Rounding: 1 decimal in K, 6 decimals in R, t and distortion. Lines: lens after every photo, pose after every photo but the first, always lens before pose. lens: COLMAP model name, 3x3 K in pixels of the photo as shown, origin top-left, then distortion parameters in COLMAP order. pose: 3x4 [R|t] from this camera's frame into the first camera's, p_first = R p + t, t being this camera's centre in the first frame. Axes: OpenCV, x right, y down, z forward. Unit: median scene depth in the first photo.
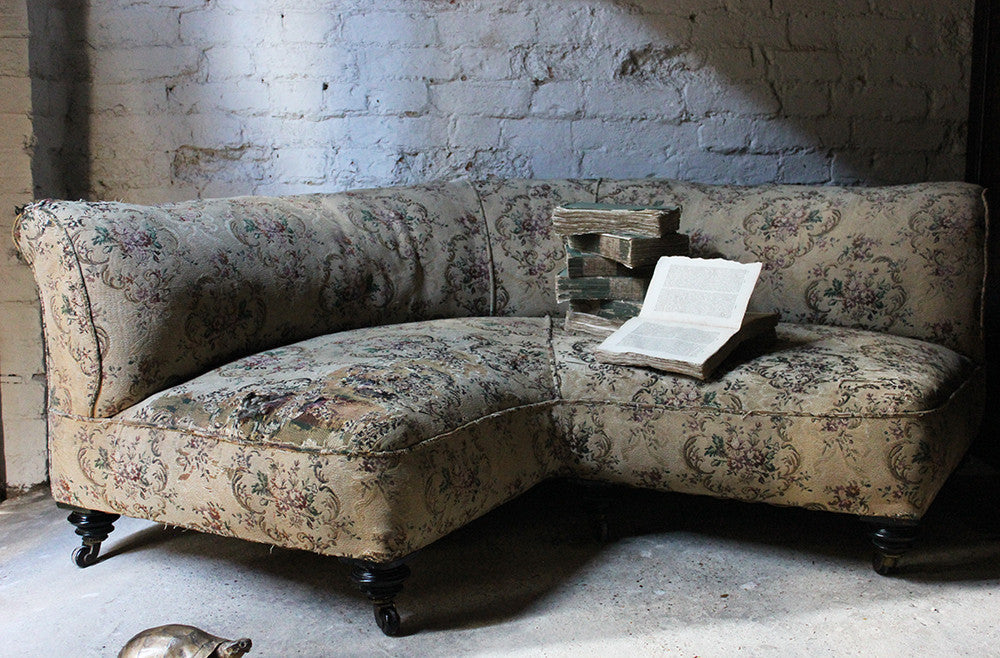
lens RADIAL K [[1251.4, 0, 512.1], [0, 1251.4, 295.8], [0, 0, 1]] dist [-0.061162, 0.000000]
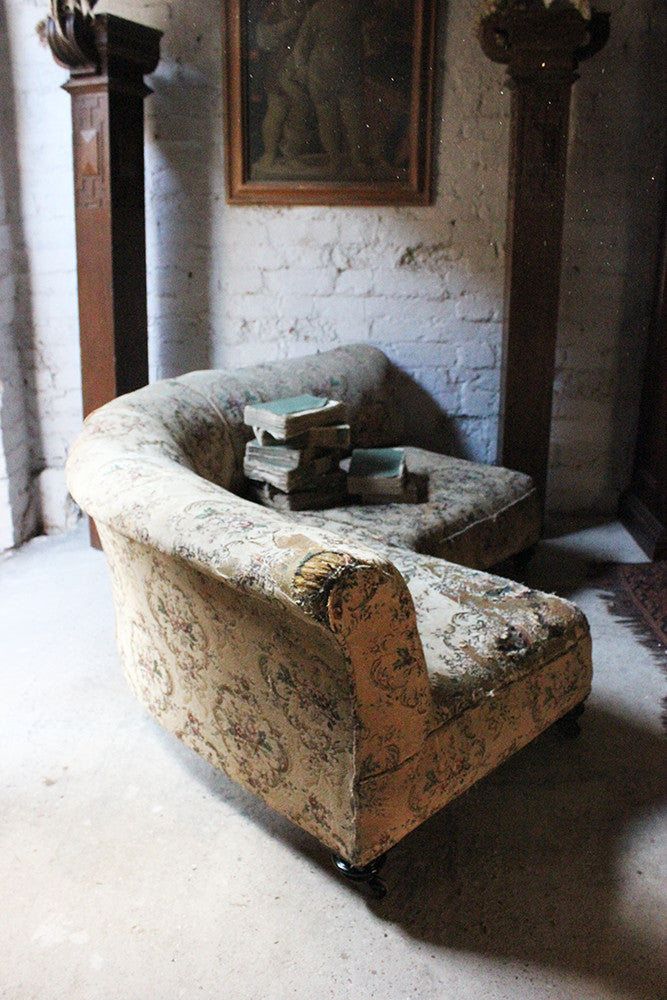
lens RADIAL K [[912.2, 0, 333.3], [0, 912.2, 499.6], [0, 0, 1]] dist [-0.127982, 0.082435]
pose [[0.996819, 0.022575, -0.076432, 0.104344], [-0.006239, 0.978204, 0.207555, -0.141513], [0.079452, -0.206417, 0.975233, -0.042778]]
